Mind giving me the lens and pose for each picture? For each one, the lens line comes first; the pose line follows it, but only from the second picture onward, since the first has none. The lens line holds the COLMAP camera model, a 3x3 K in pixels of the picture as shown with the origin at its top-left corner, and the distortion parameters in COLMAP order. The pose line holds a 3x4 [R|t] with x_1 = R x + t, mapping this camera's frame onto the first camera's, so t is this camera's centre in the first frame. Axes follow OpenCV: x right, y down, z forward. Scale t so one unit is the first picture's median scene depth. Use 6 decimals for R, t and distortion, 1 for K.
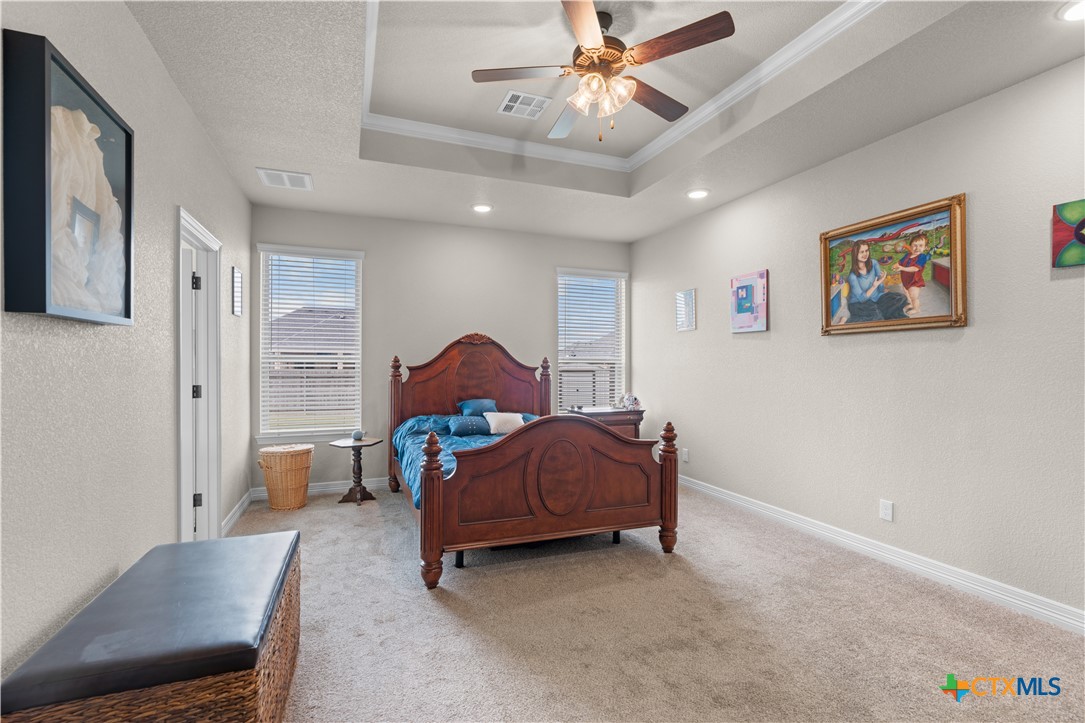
lens RADIAL K [[490.8, 0, 540.0], [0, 490.8, 365.5], [0, 0, 1]] dist [-0.014886, 0.004551]
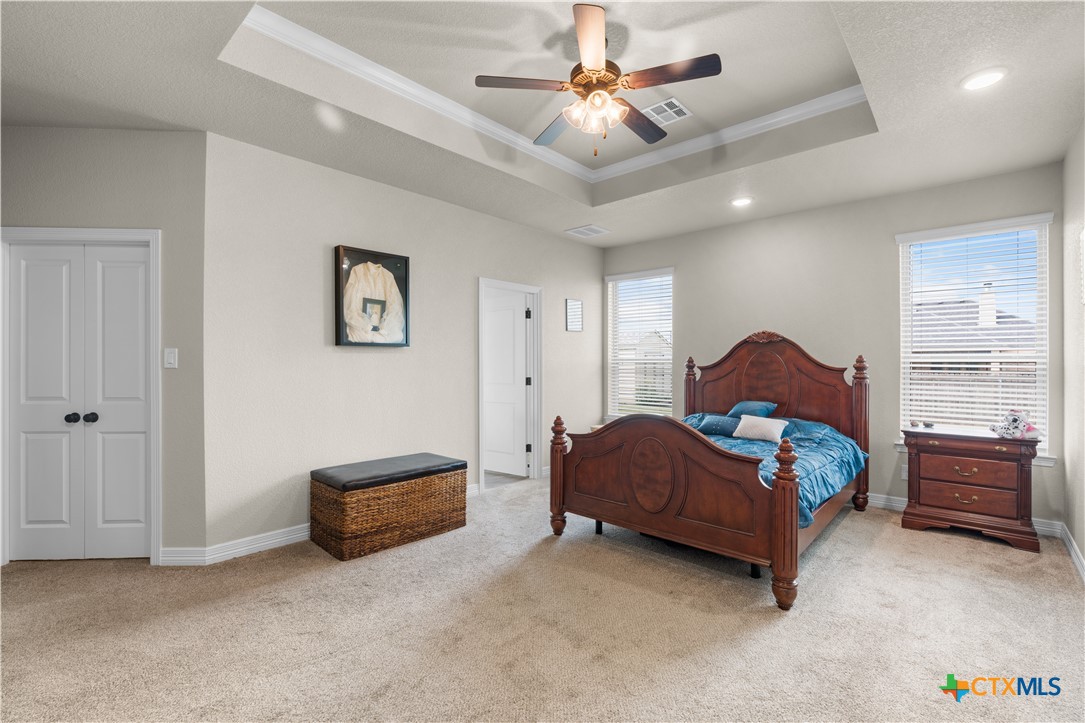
lens RADIAL K [[490.8, 0, 540.0], [0, 490.8, 360.4], [0, 0, 1]] dist [-0.014886, 0.004551]
pose [[0.435539, -0.008257, -0.900132, 0.651138], [-0.002751, 0.999941, -0.010504, 0.001087], [0.900166, 0.007051, 0.435491, 0.263934]]
